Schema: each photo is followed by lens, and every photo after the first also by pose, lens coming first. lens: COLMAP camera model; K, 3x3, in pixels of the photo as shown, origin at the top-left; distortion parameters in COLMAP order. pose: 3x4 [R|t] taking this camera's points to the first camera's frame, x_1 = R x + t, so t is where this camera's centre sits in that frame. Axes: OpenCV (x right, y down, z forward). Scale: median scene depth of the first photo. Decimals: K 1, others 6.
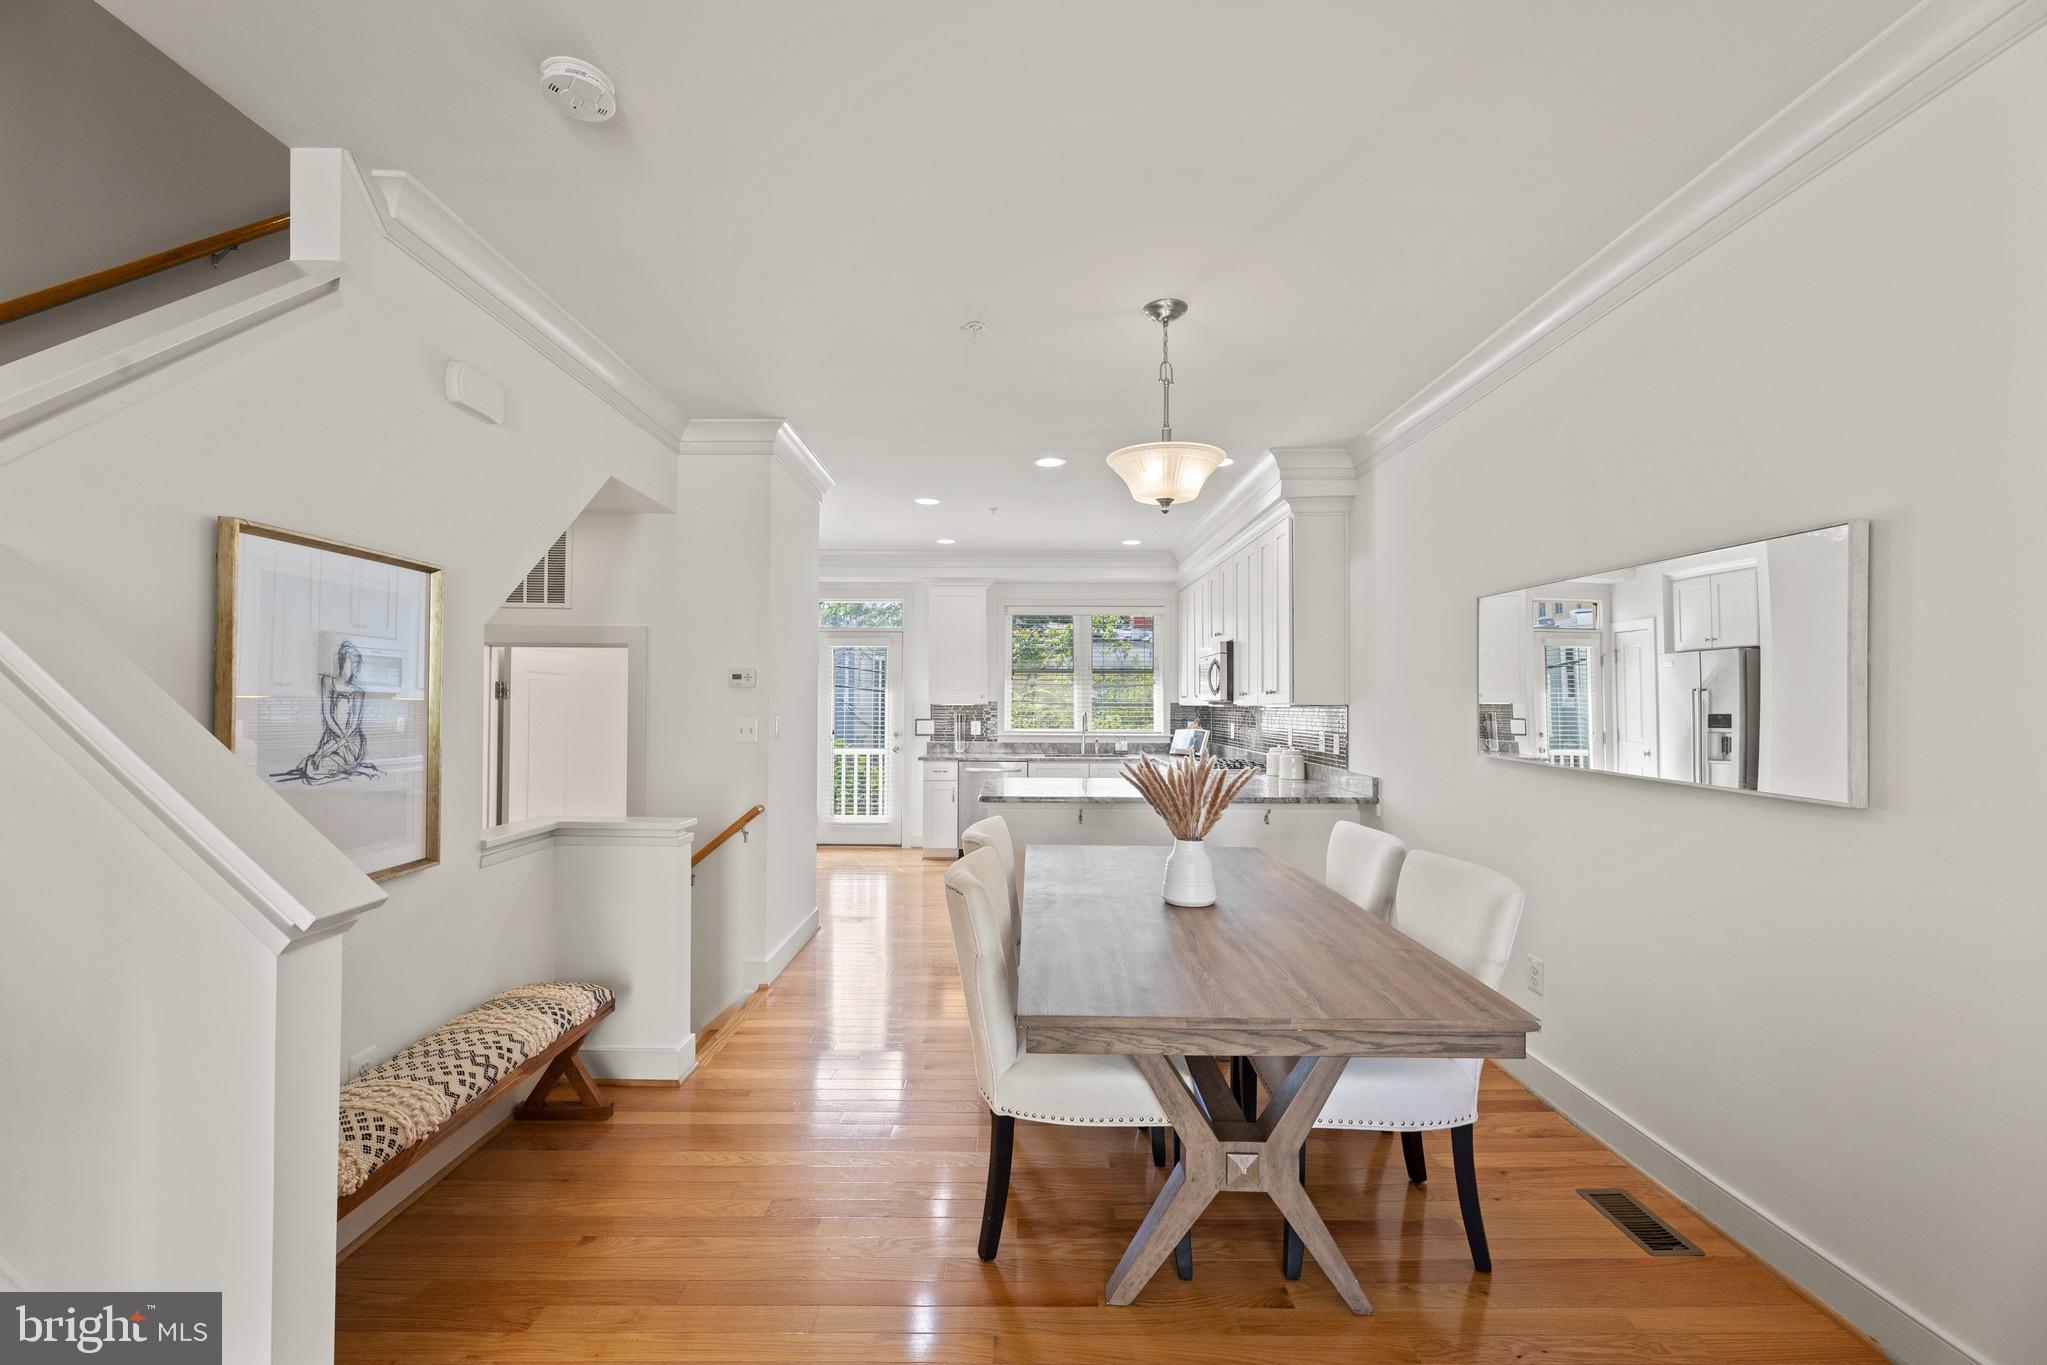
lens RADIAL K [[849.9, 0, 1003.9], [0, 849.9, 703.5], [0, 0, 1]] dist [-0.001650, -0.000411]
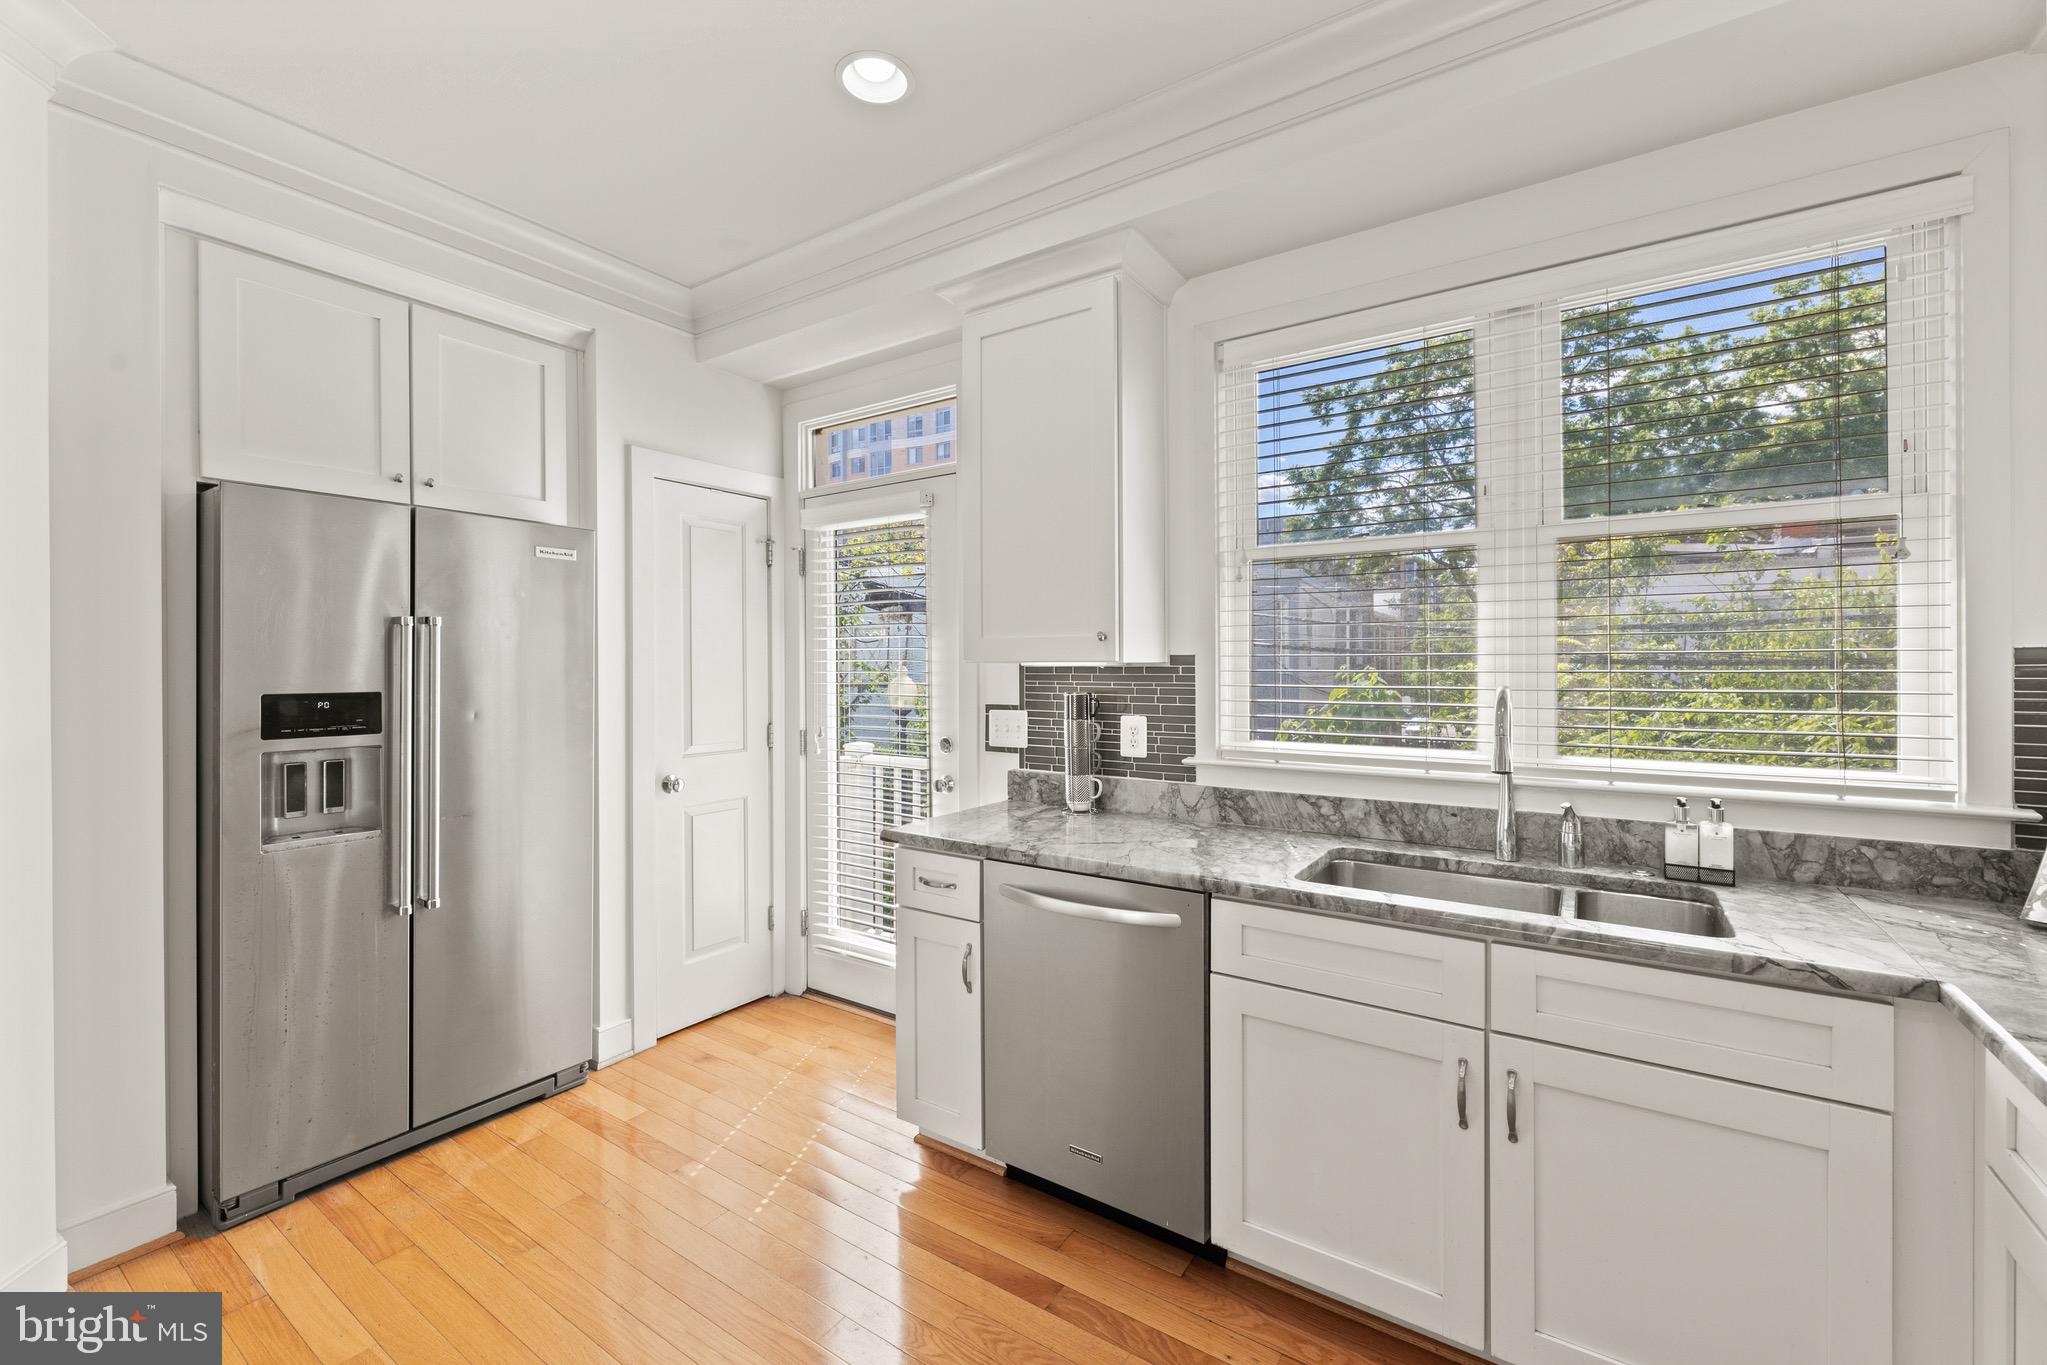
lens RADIAL K [[849.9, 0, 1025.1], [0, 849.9, 681.1], [0, 0, 1]] dist [-0.001650, -0.000411]
pose [[0.820865, 0.000206, -0.571122, 0.128468], [0.006189, 0.999938, 0.009255, 0.004951], [0.571089, -0.011132, 0.820813, 0.766324]]
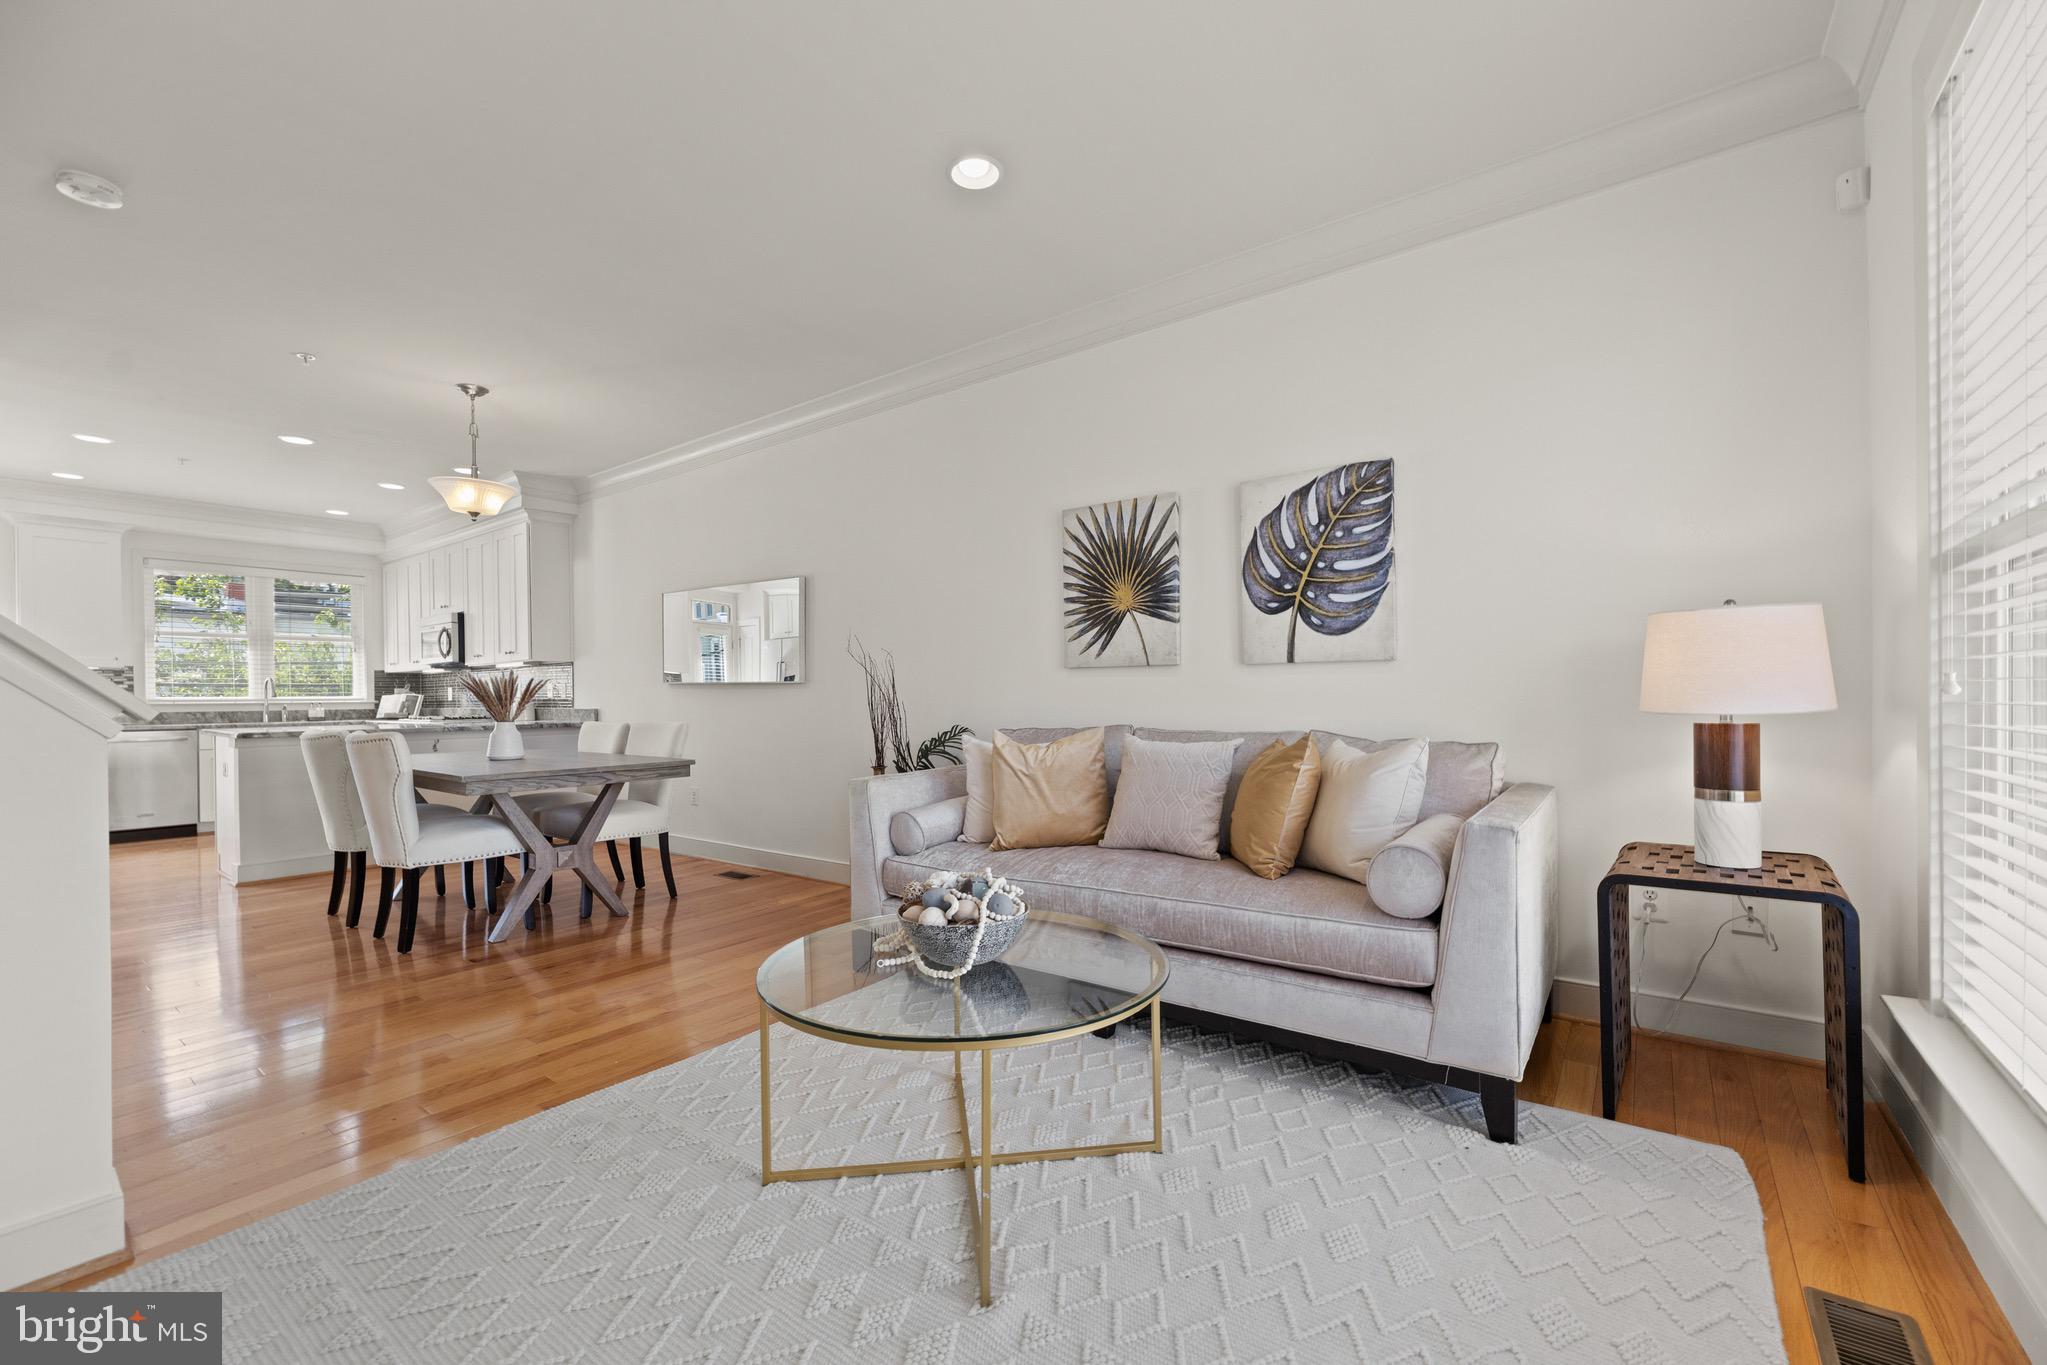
lens RADIAL K [[849.9, 0, 1025.1], [0, 849.9, 703.9], [0, 0, 1]] dist [-0.001650, -0.000411]
pose [[0.596938, -0.012854, 0.802185, -0.175805], [0.008819, 0.999916, 0.009459, 0.040391], [-0.802239, 0.001428, 0.597001, -0.282553]]
